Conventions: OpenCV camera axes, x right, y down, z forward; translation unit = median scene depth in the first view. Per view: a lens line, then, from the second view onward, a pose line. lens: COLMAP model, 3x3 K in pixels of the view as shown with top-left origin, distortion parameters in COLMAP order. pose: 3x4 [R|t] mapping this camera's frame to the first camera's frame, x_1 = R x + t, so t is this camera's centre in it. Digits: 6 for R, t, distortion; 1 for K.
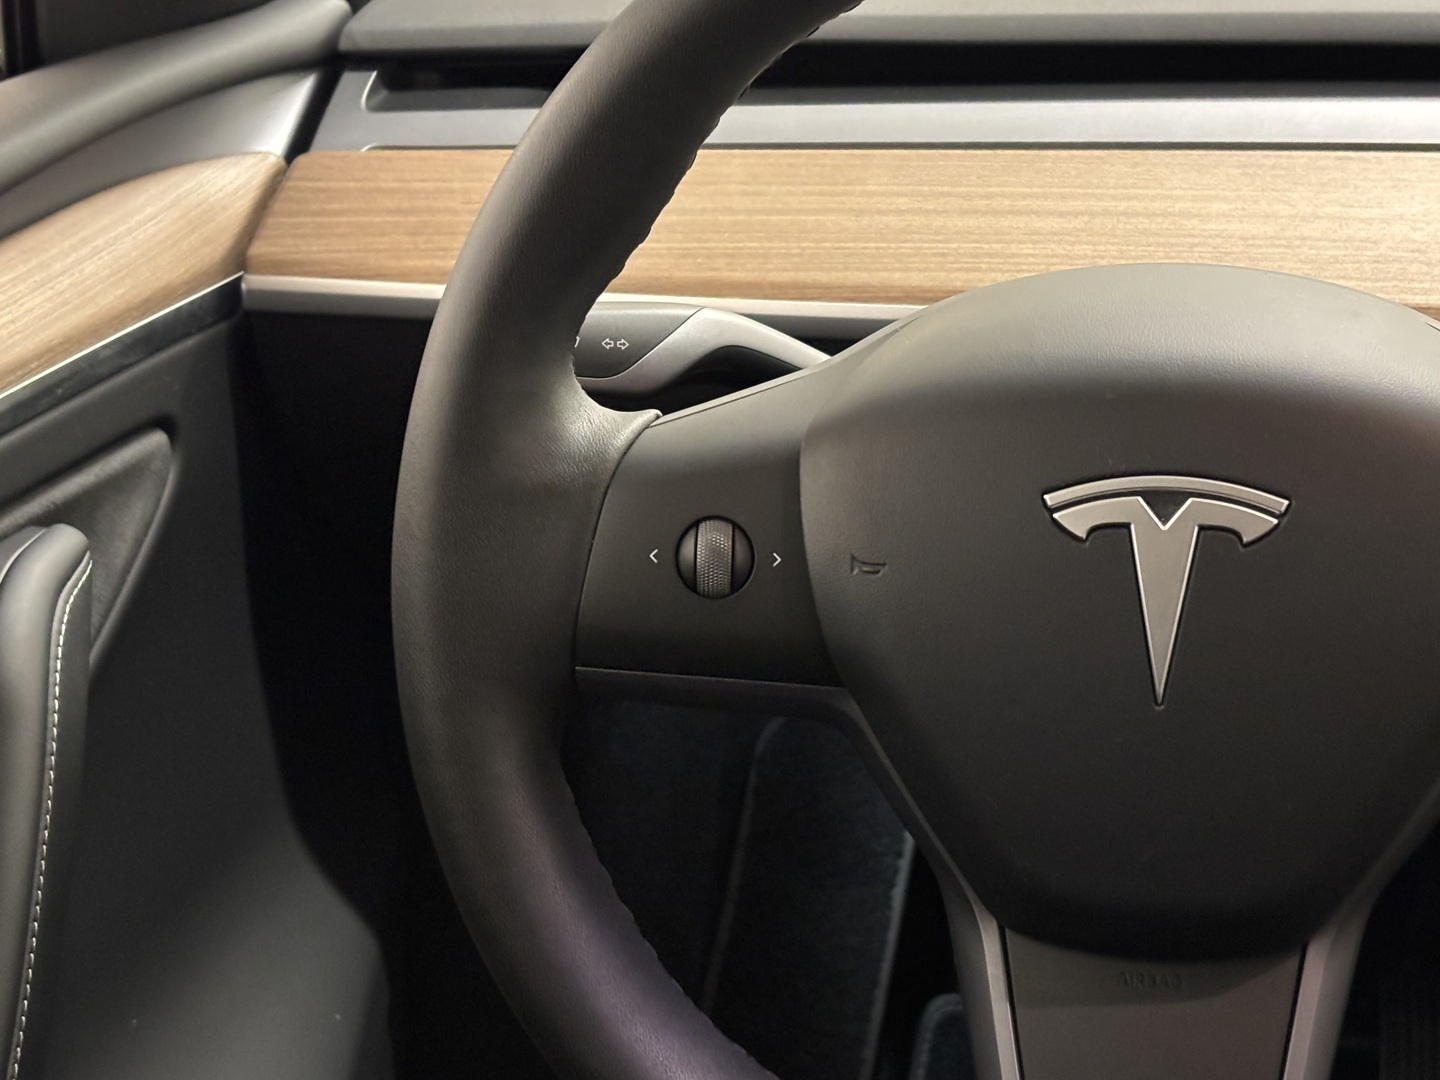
lens RADIAL K [[2551.1, 0, 721.2], [0, 2551.1, 507.2], [0, 0, 1]] dist [0.372679, -1.863582]
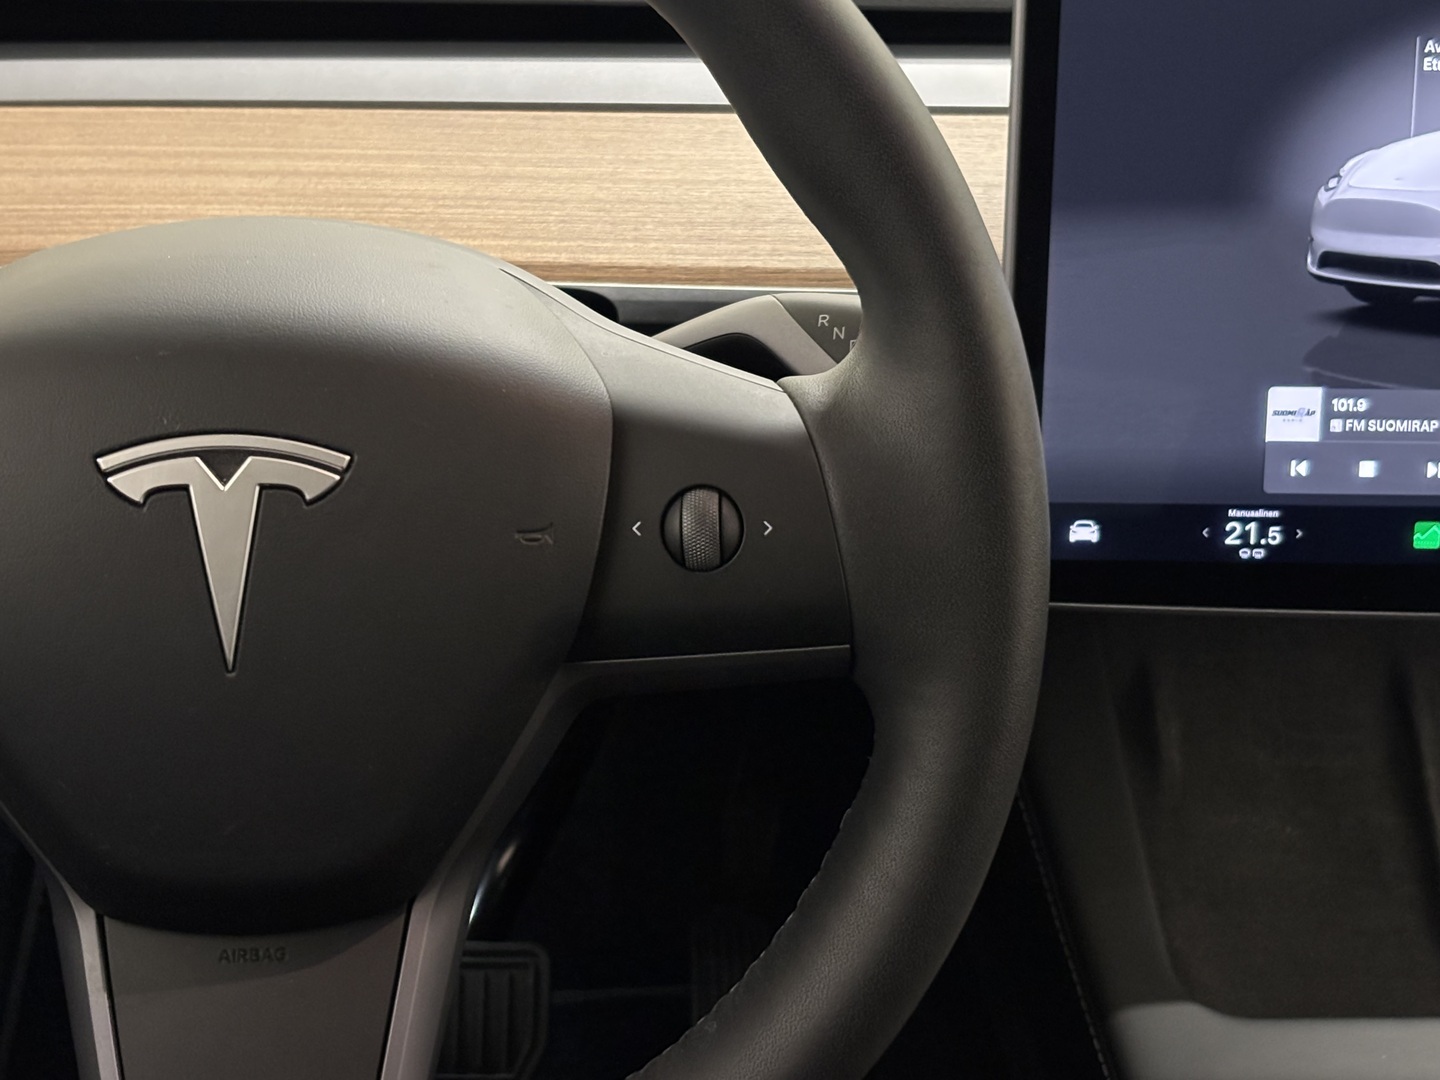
lens RADIAL K [[2559.3, 0, 720.0], [0, 2559.3, 540.0], [0, 0, 1]] dist [0.338089, -1.819579]
pose [[0.979479, -0.040782, 0.197377, 0.107762], [0.037055, 0.999059, 0.022537, 0.008215], [-0.198110, -0.014761, 0.980069, 0.009473]]
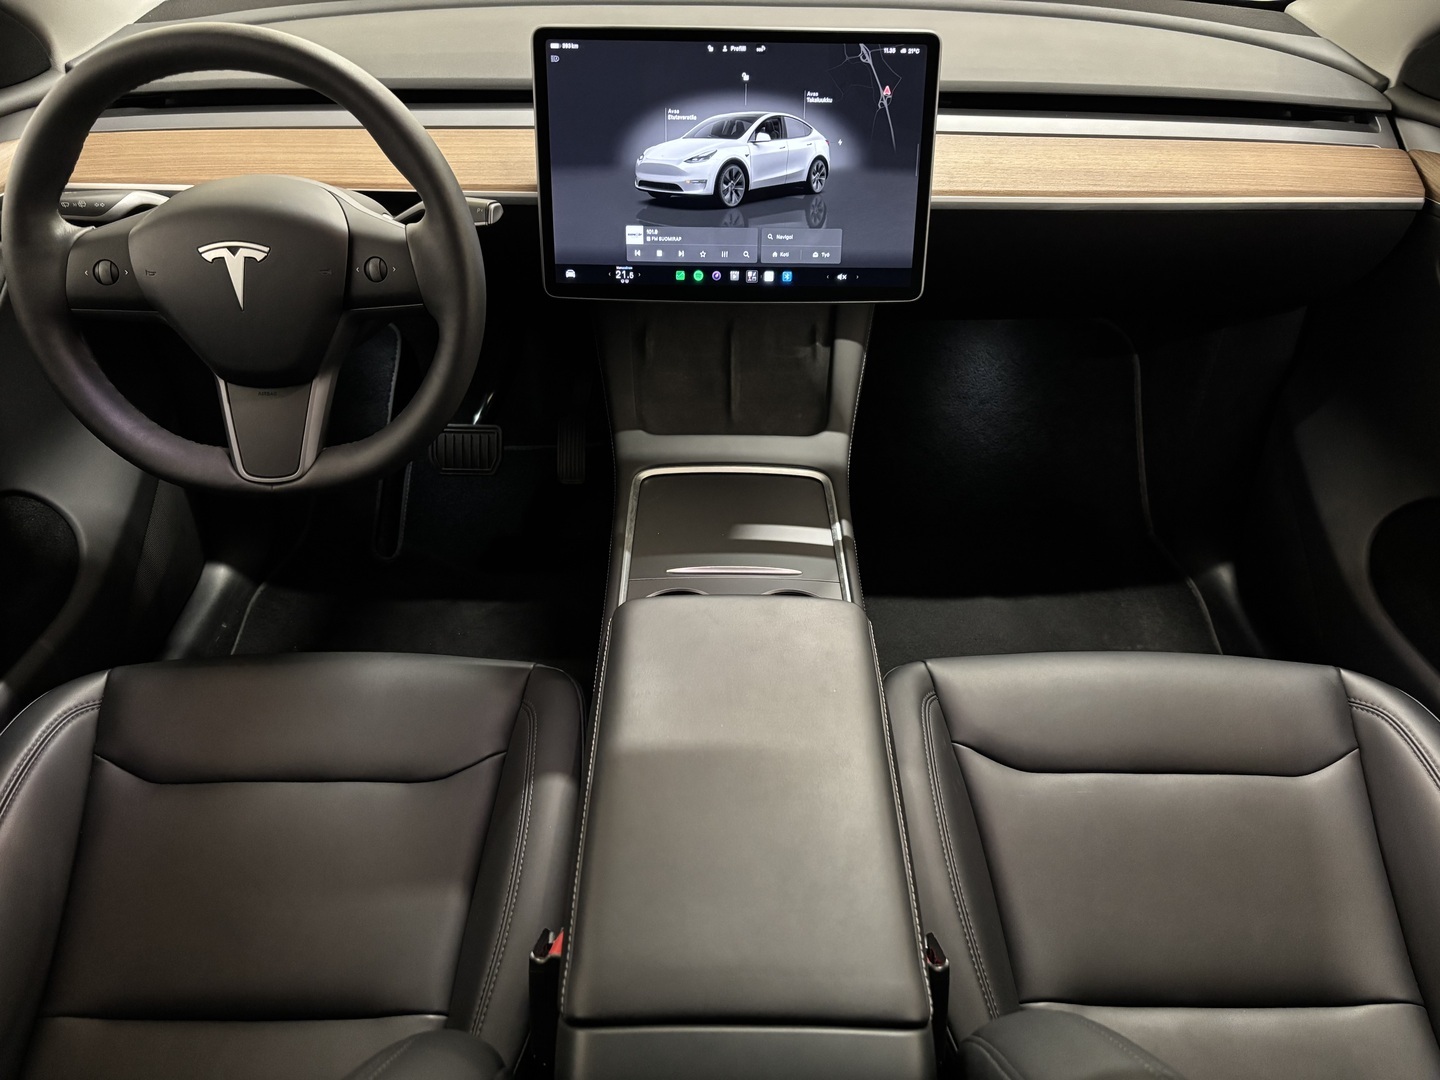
lens RADIAL K [[1169.8, 0, 720.0], [0, 1169.8, 540.0], [0, 0, 1]] dist [0.001045, 0.007220]
pose [[0.989937, -0.066759, 0.124771, 0.393482], [0.037020, 0.973194, 0.226988, 0.029275], [-0.136580, -0.220085, 0.965872, -0.446322]]
